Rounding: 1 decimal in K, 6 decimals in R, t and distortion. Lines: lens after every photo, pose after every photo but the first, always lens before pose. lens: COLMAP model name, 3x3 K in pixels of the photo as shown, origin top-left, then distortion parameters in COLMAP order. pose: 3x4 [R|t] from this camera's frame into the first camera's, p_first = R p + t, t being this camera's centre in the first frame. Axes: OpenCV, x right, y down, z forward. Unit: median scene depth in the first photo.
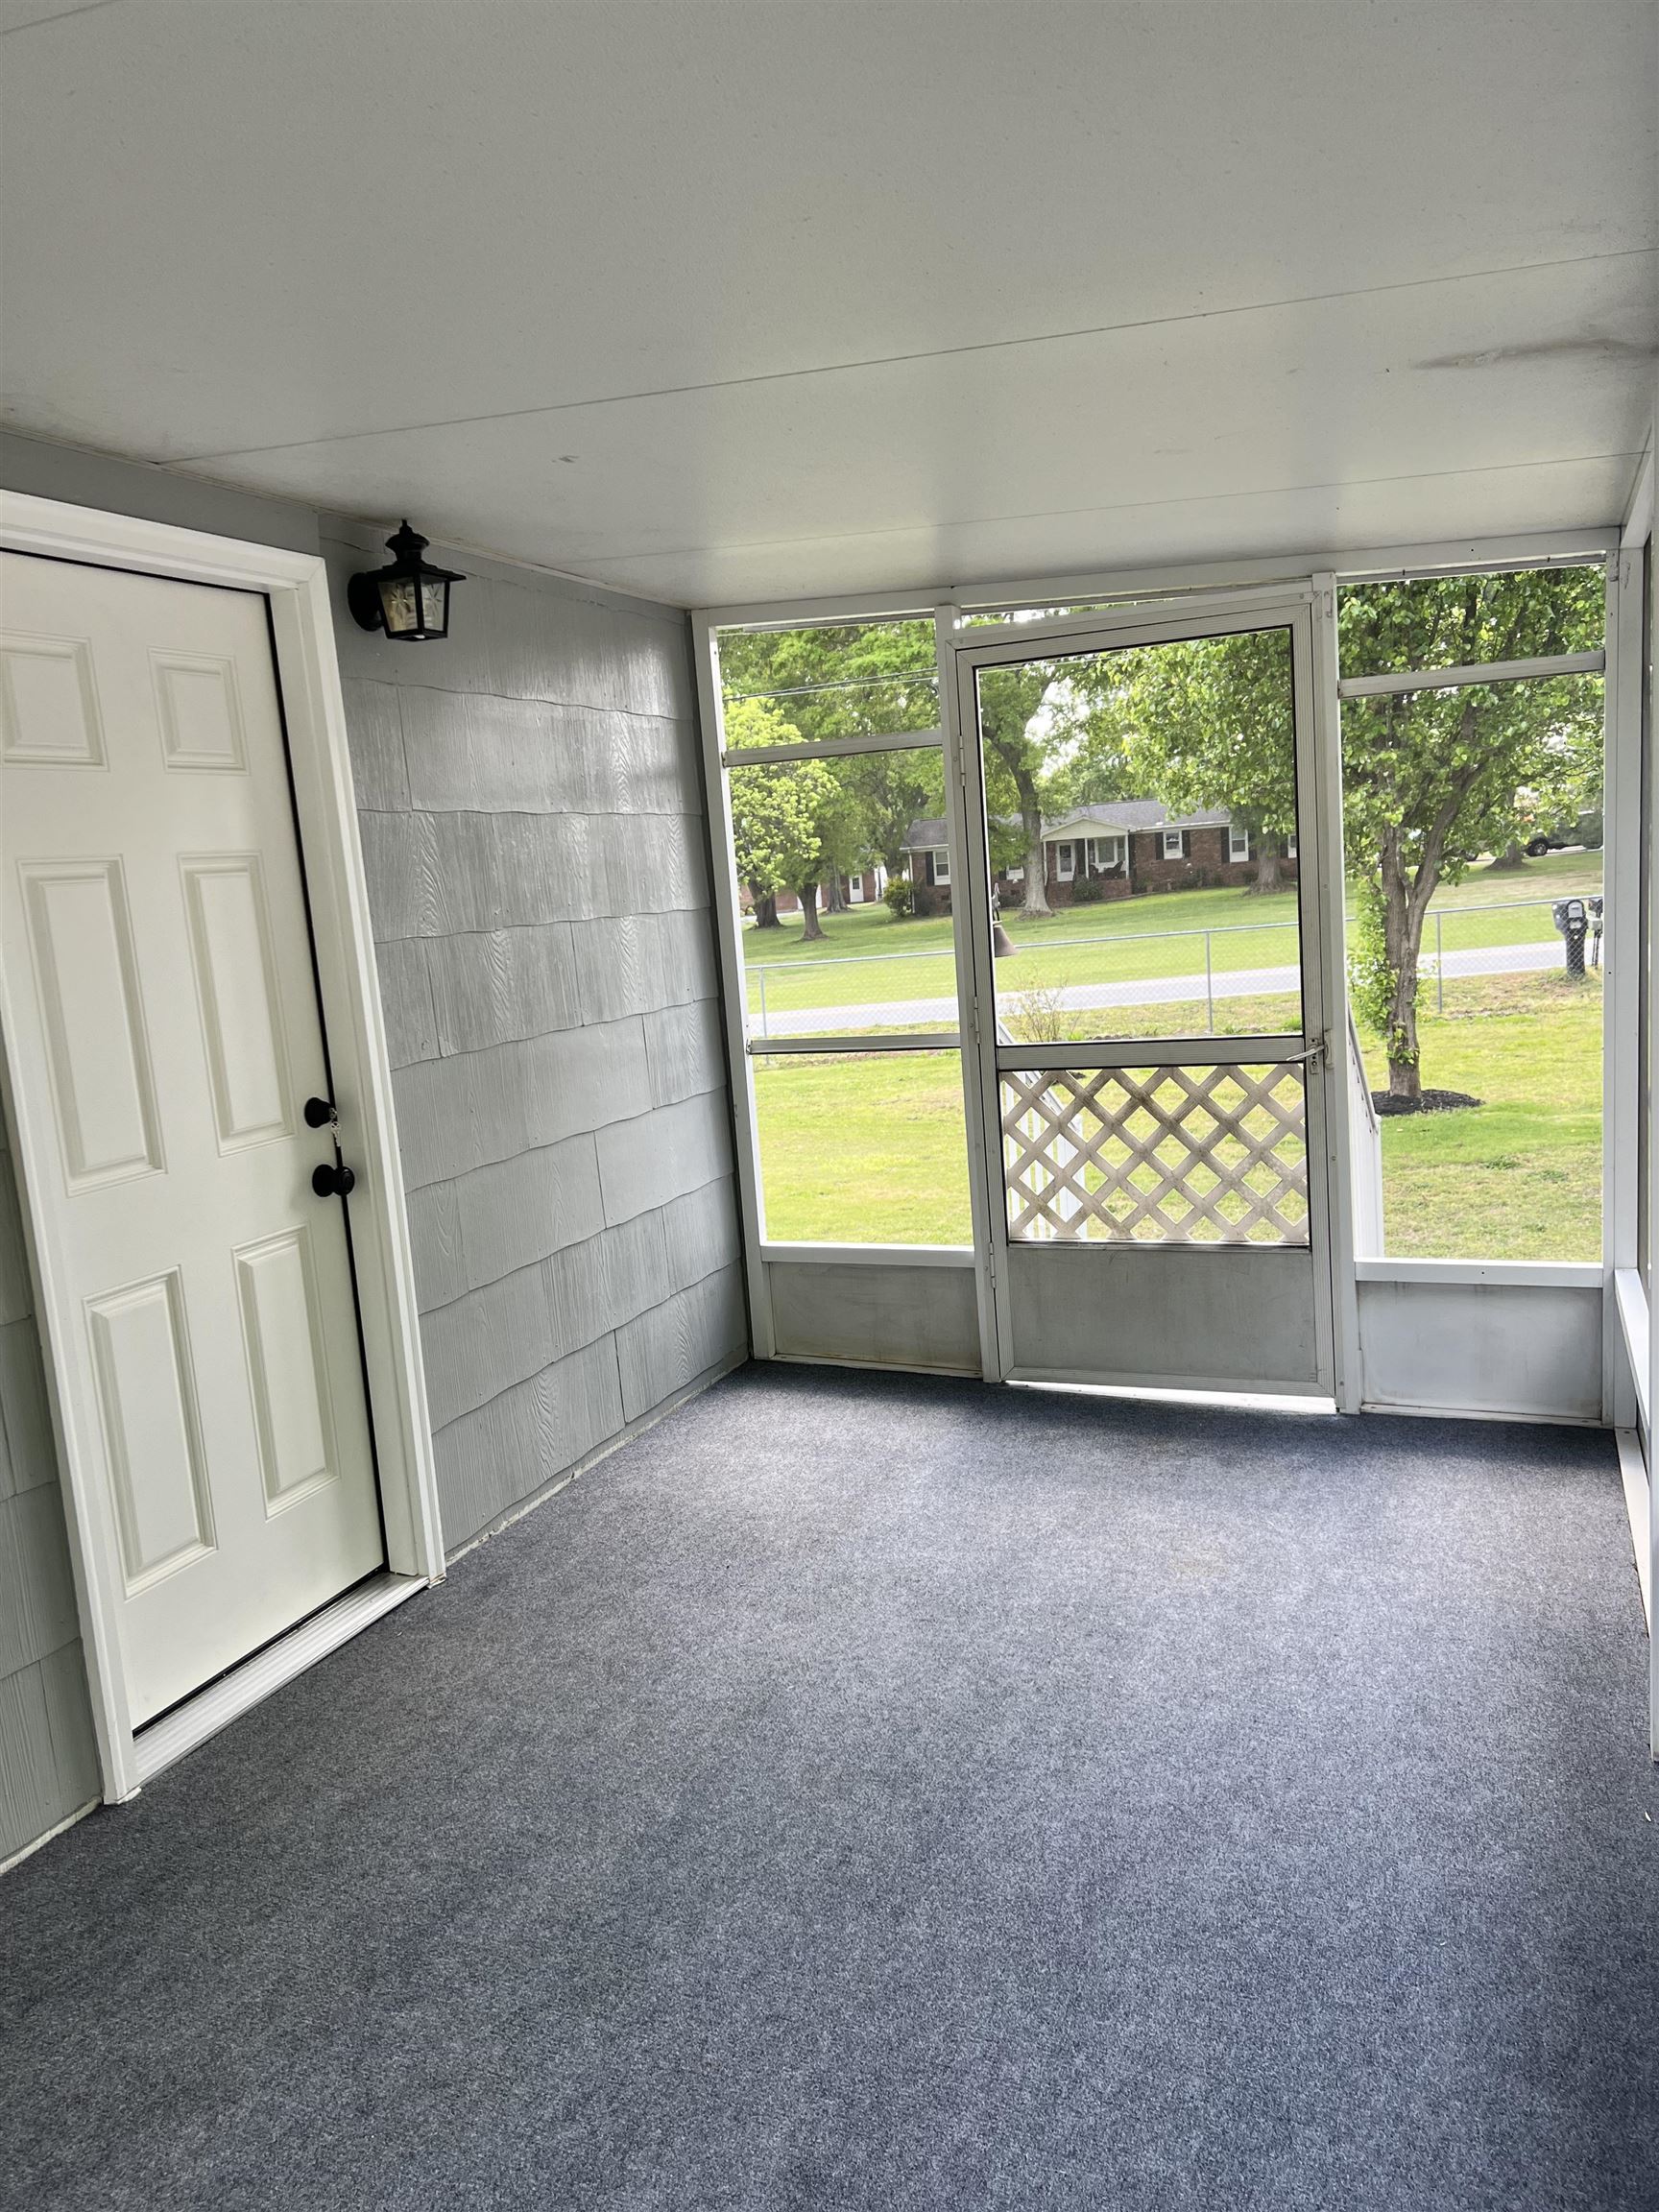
lens RADIAL K [[1655.2, 0, 831.7], [0, 1655.2, 1108.8], [0, 0, 1]] dist [0.046577, -0.062770]
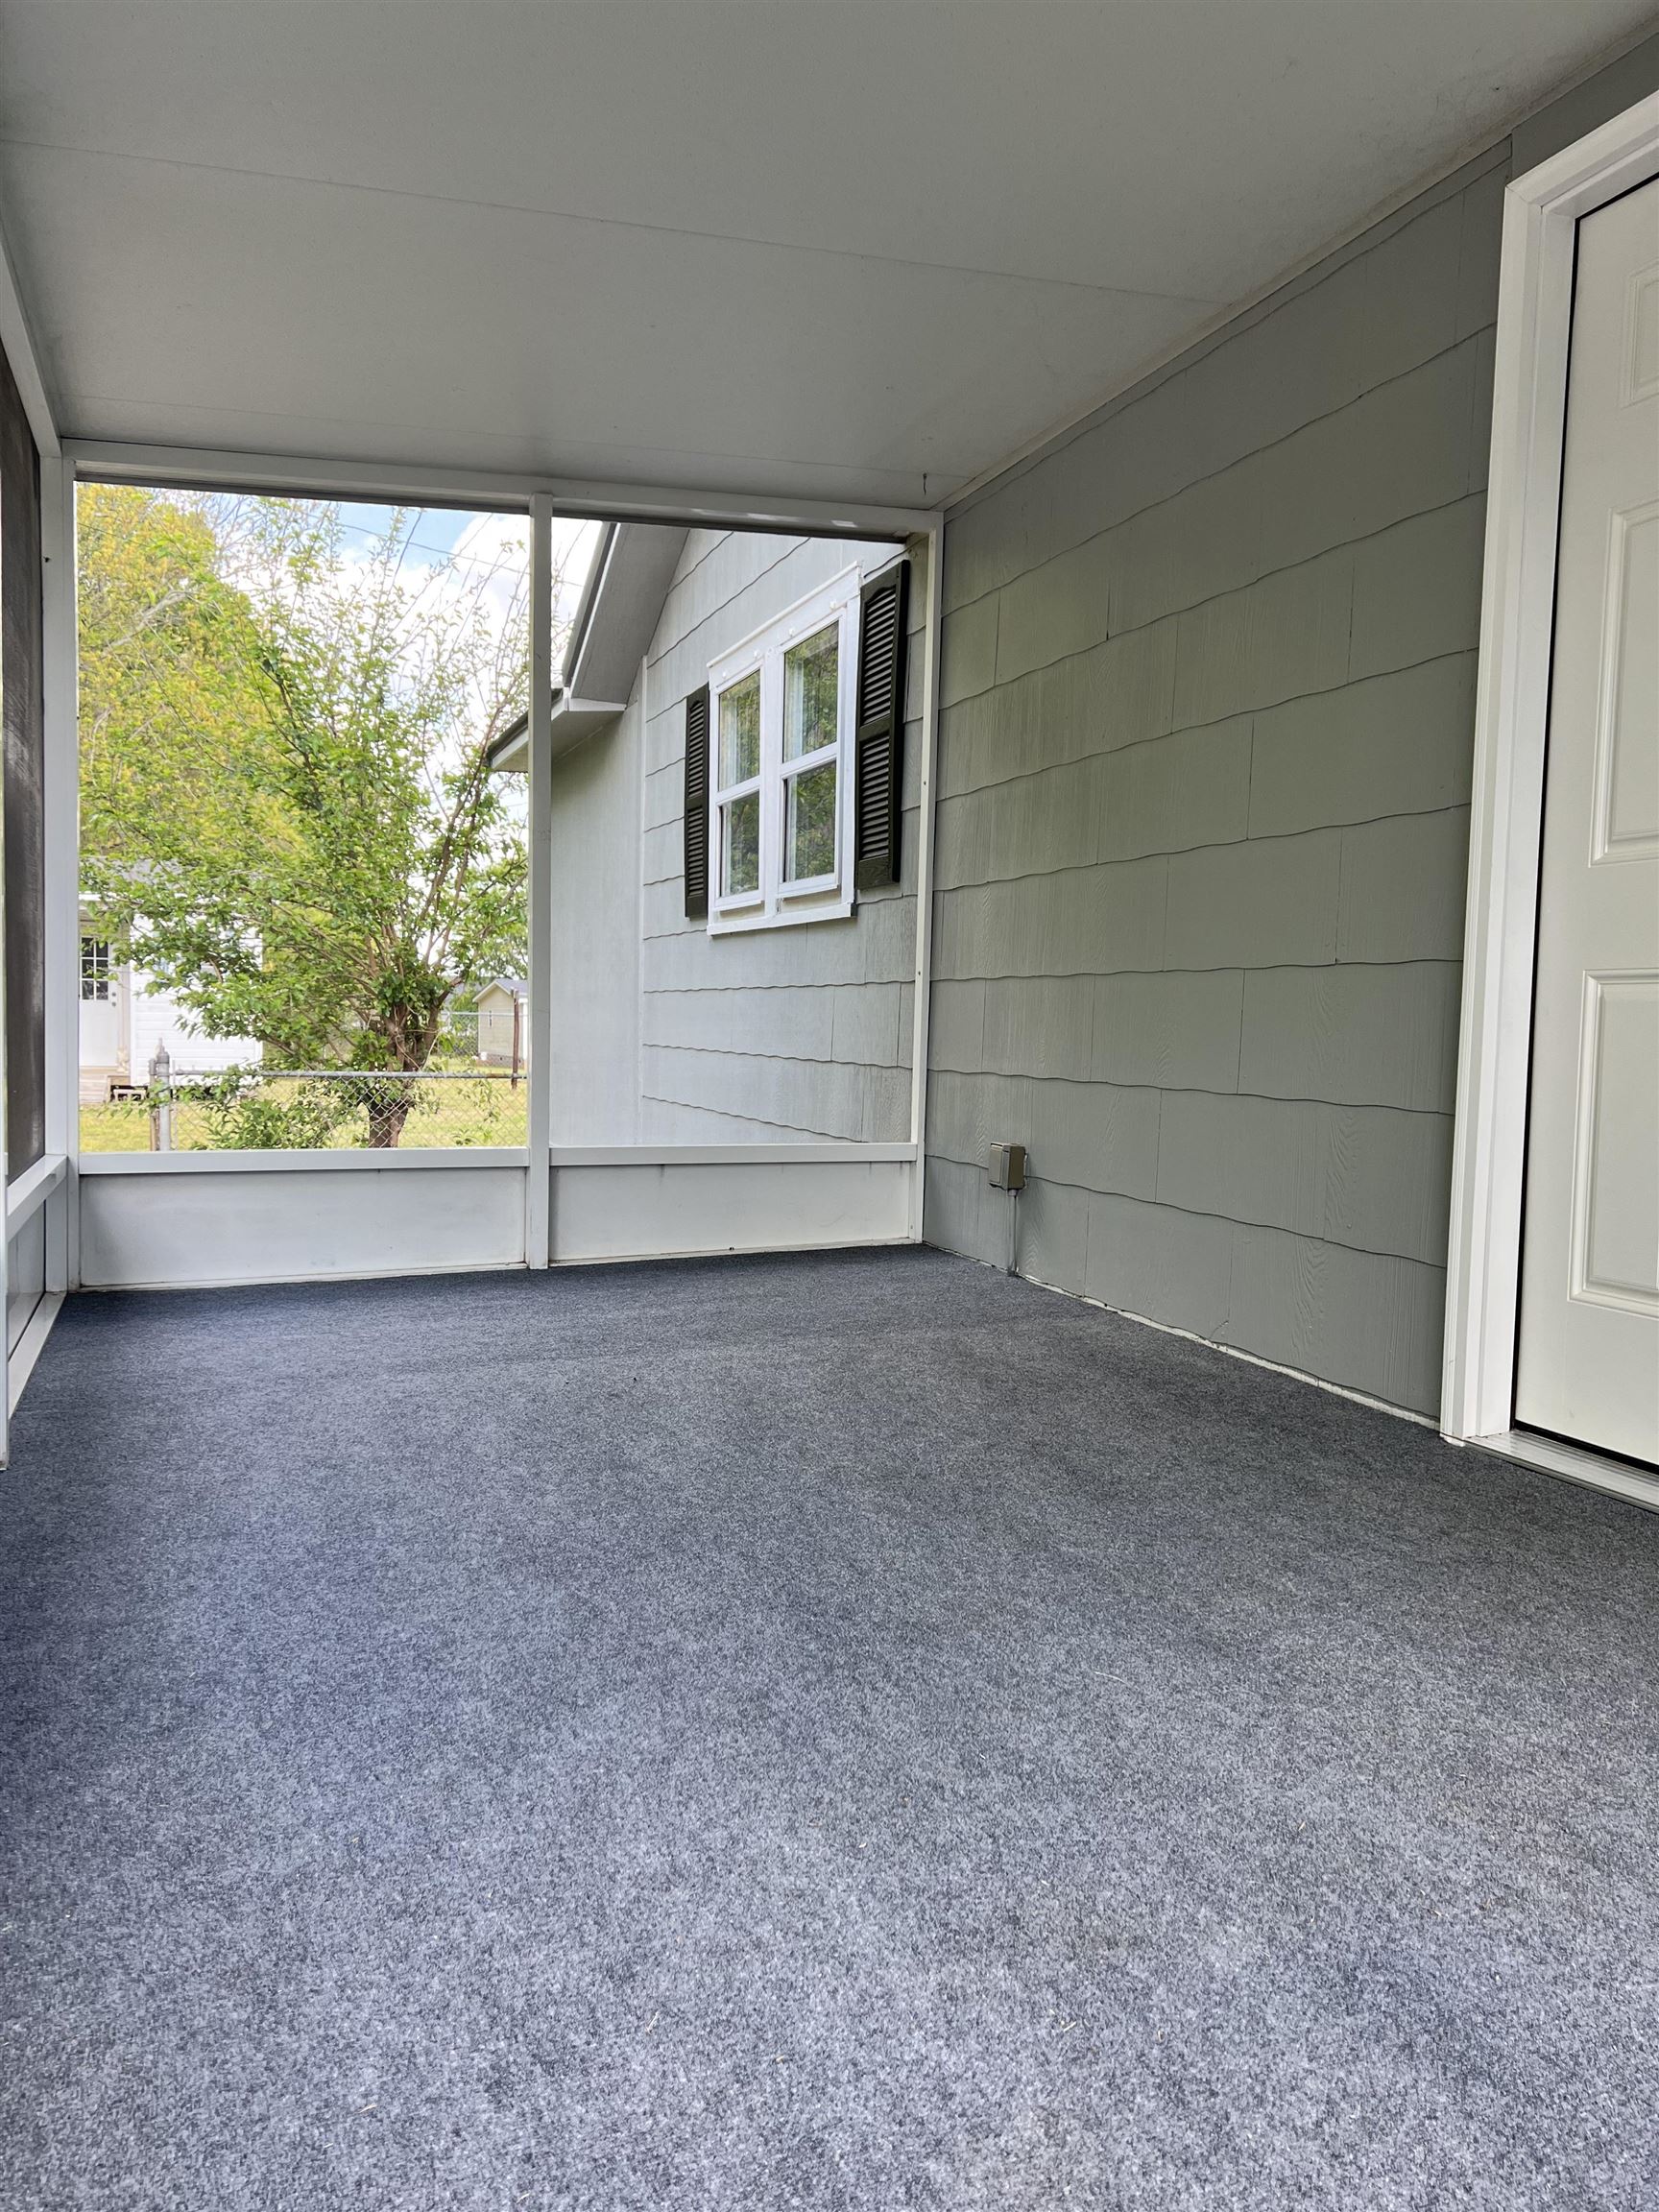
lens RADIAL K [[1655.2, 0, 828.9], [0, 1655.2, 1109.8], [0, 0, 1]] dist [0.046577, -0.062770]
pose [[-0.736295, 0.096237, -0.669782, 0.543223], [-0.065352, 0.975094, 0.211947, 0.014536], [0.673498, 0.199827, -0.711667, 1.435771]]
